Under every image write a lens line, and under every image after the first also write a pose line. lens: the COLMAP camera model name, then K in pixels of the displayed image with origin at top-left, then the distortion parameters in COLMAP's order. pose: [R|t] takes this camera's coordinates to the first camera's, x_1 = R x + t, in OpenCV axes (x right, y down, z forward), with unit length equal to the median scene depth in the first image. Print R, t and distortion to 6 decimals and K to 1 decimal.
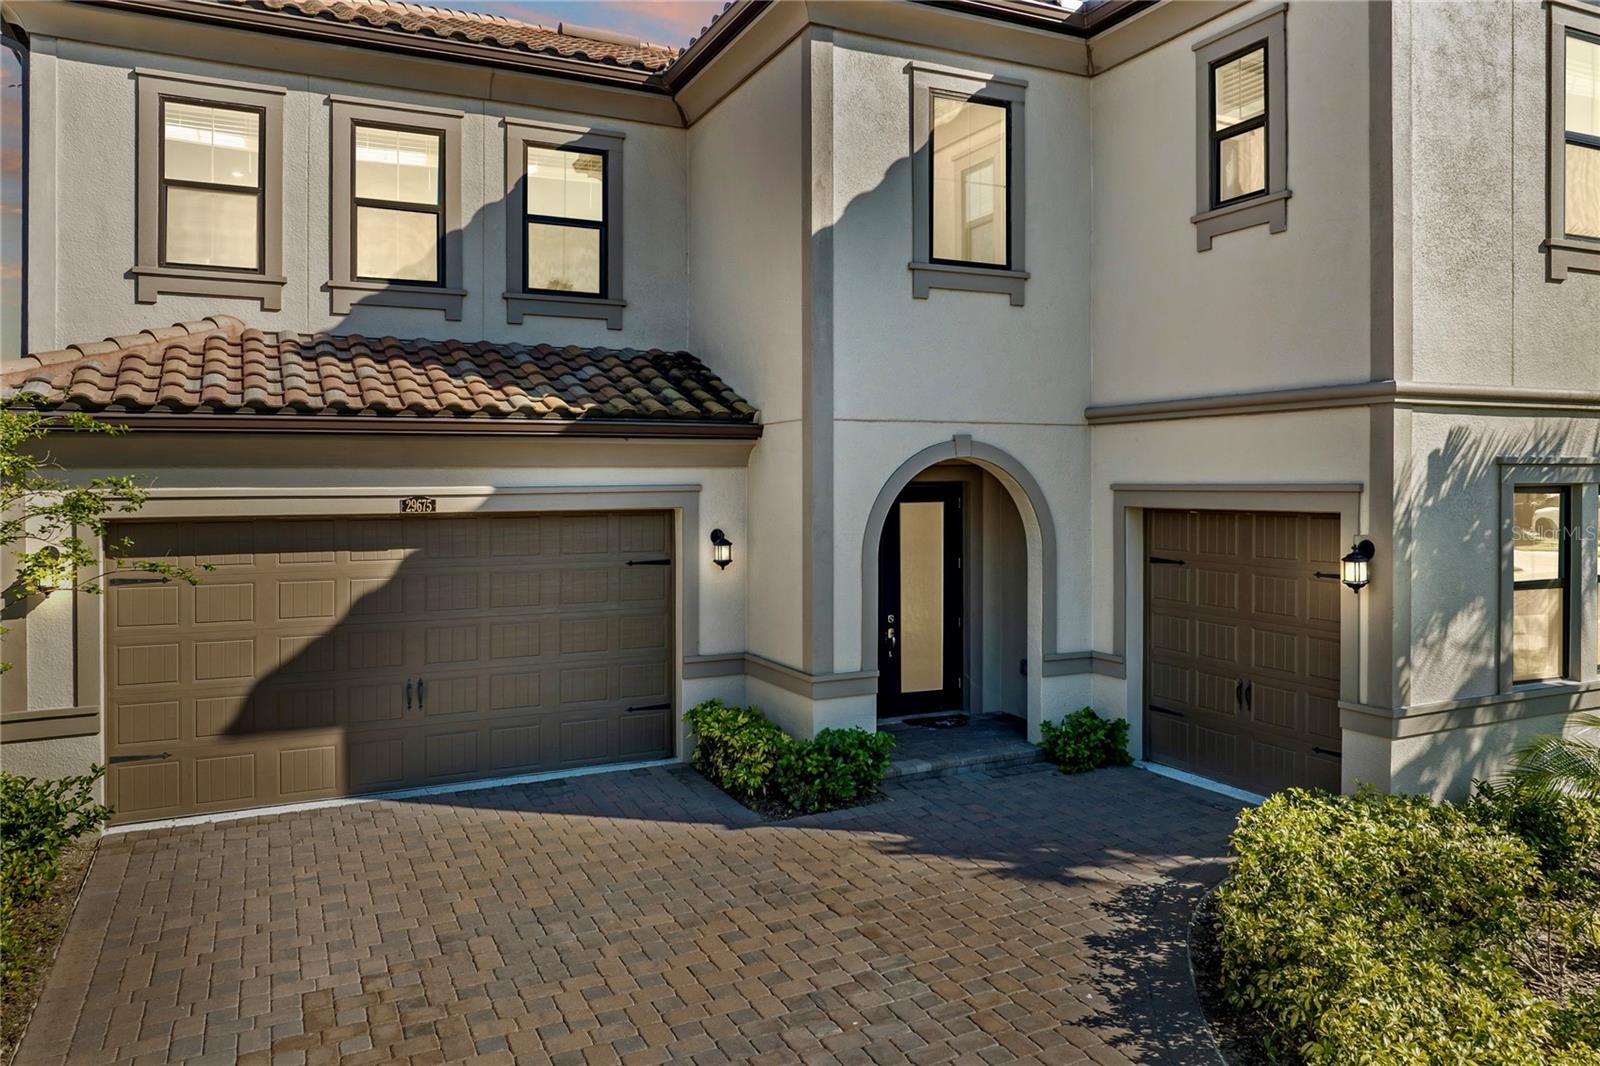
lens RADIAL K [[1143.4, 0, 798.8], [0, 1143.4, 473.1], [0, 0, 1]] dist [-0.054482, 0.025925]
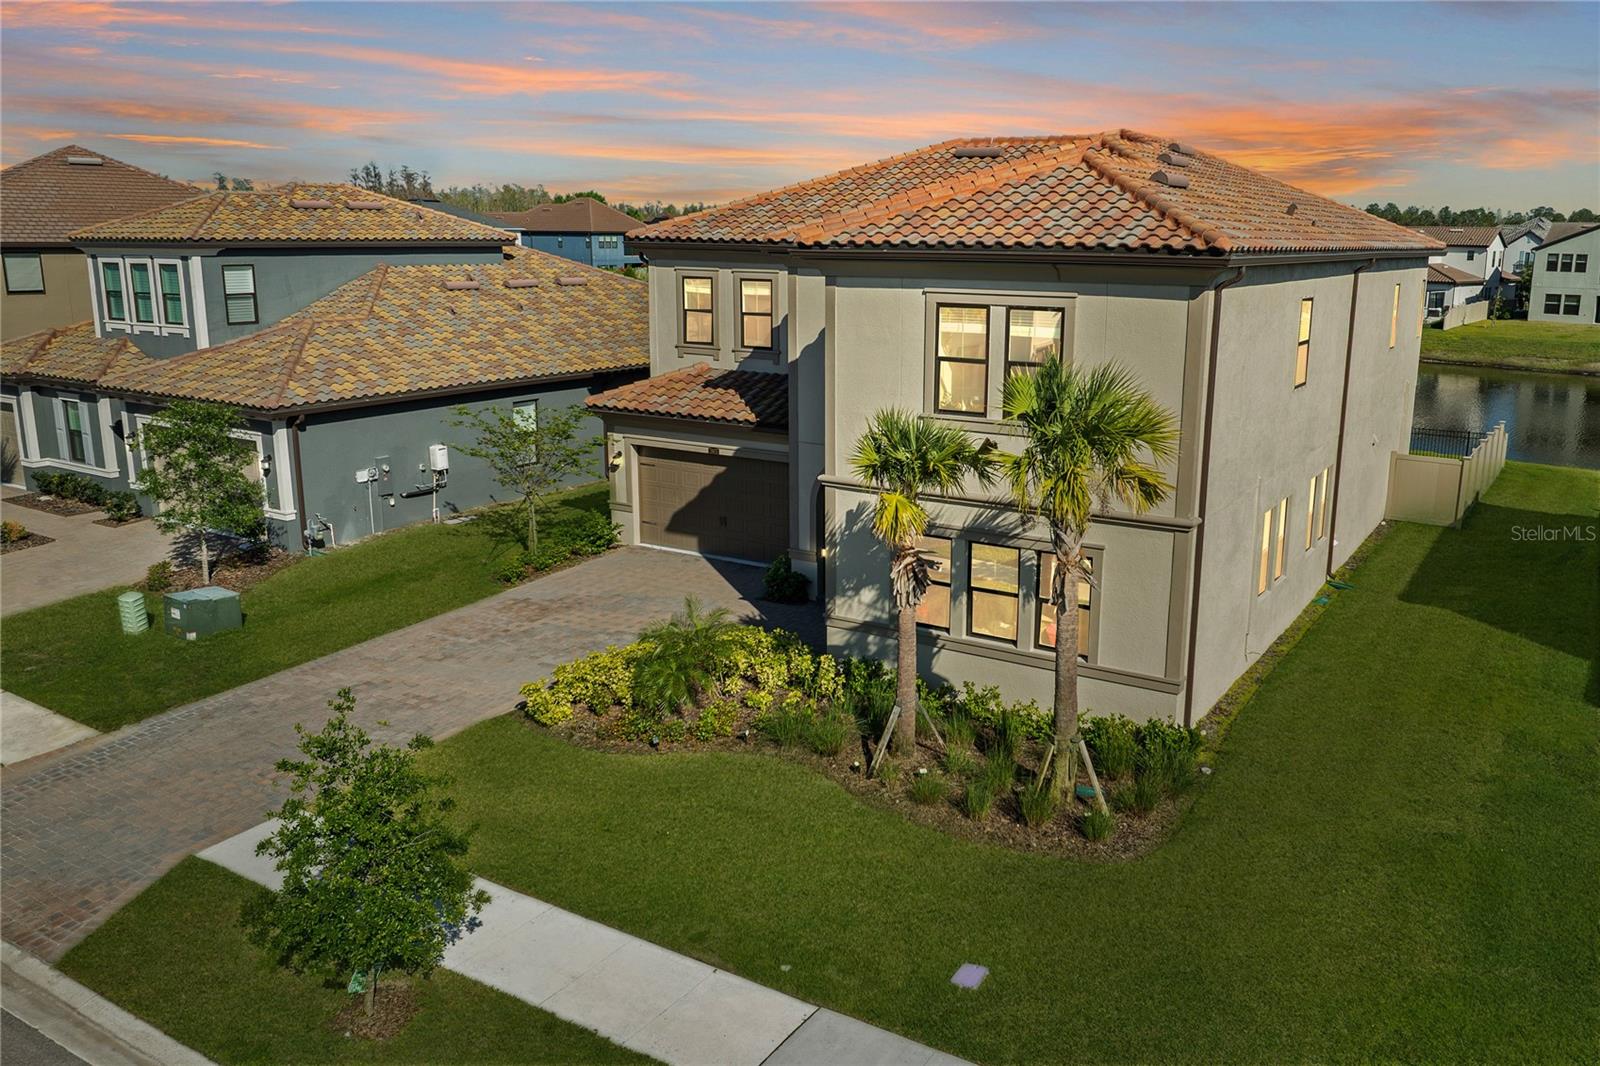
lens RADIAL K [[1245.5, 0, 896.9], [0, 1245.5, 528.0], [0, 0, 1]] dist [-0.049481, 0.016350]
pose [[0.572073, 0.200839, -0.795233, 2.033256], [-0.011775, 0.971468, 0.236877, -0.445402], [0.820118, -0.126147, 0.558116, -0.229525]]
